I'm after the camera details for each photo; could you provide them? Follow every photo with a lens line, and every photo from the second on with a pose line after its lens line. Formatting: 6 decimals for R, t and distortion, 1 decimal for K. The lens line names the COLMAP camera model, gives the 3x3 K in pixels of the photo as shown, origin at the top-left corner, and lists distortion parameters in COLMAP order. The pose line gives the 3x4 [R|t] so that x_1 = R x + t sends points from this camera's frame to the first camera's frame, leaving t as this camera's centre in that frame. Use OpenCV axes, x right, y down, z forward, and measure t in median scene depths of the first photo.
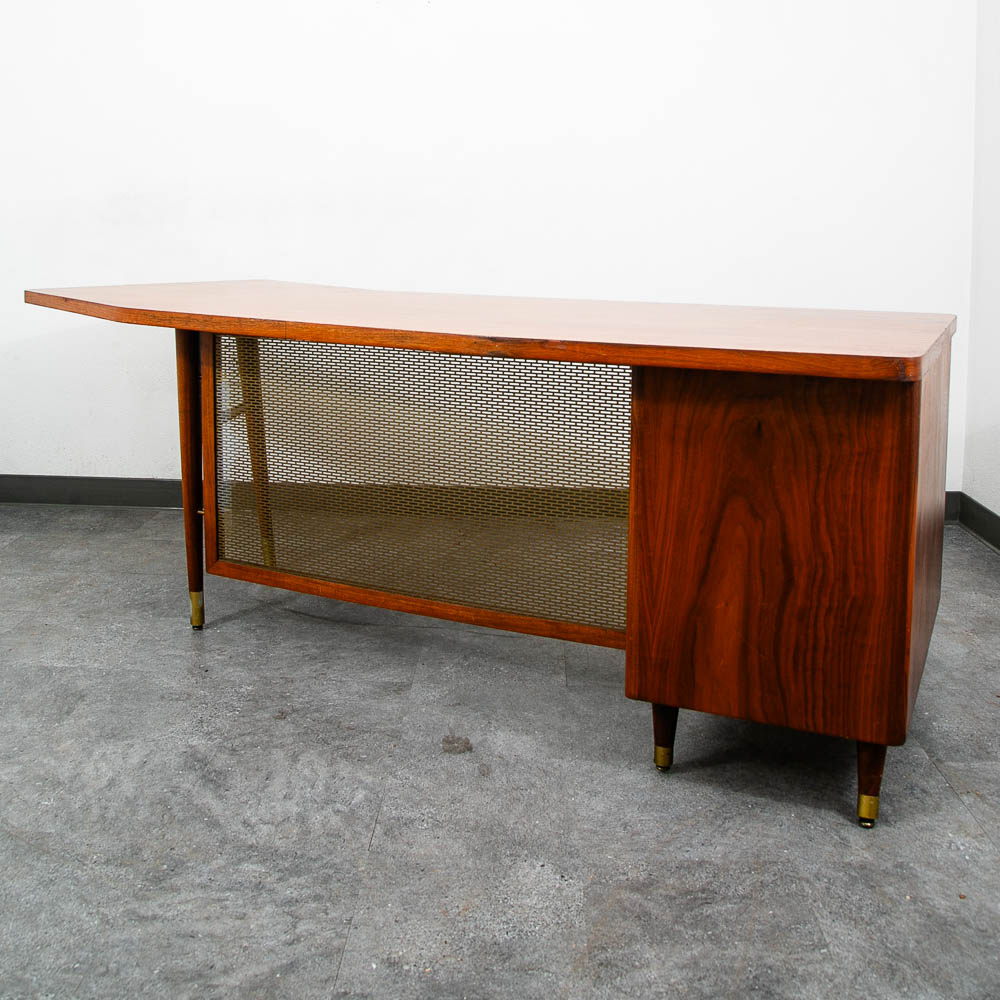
lens RADIAL K [[1103.1, 0, 440.3], [0, 1103.1, 348.8], [0, 0, 1]] dist [-0.075932, 0.000000]
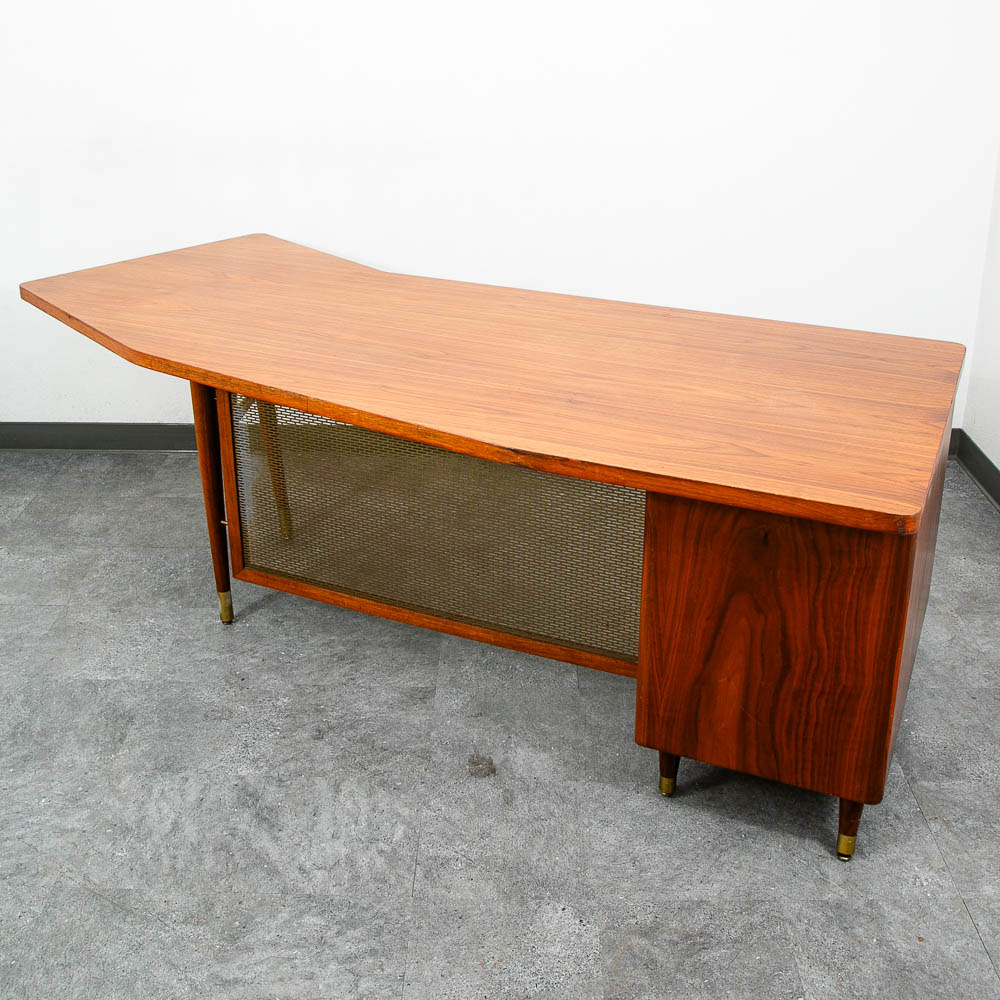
lens RADIAL K [[1162.8, 0, 460.2], [0, 1162.8, 411.3], [0, 0, 1]] dist [-0.060203, 0.000000]
pose [[0.999338, -0.026183, 0.025272, -0.031138], [0.018936, 0.967212, 0.253262, -0.326739], [-0.031075, -0.252615, 0.967068, -0.049195]]
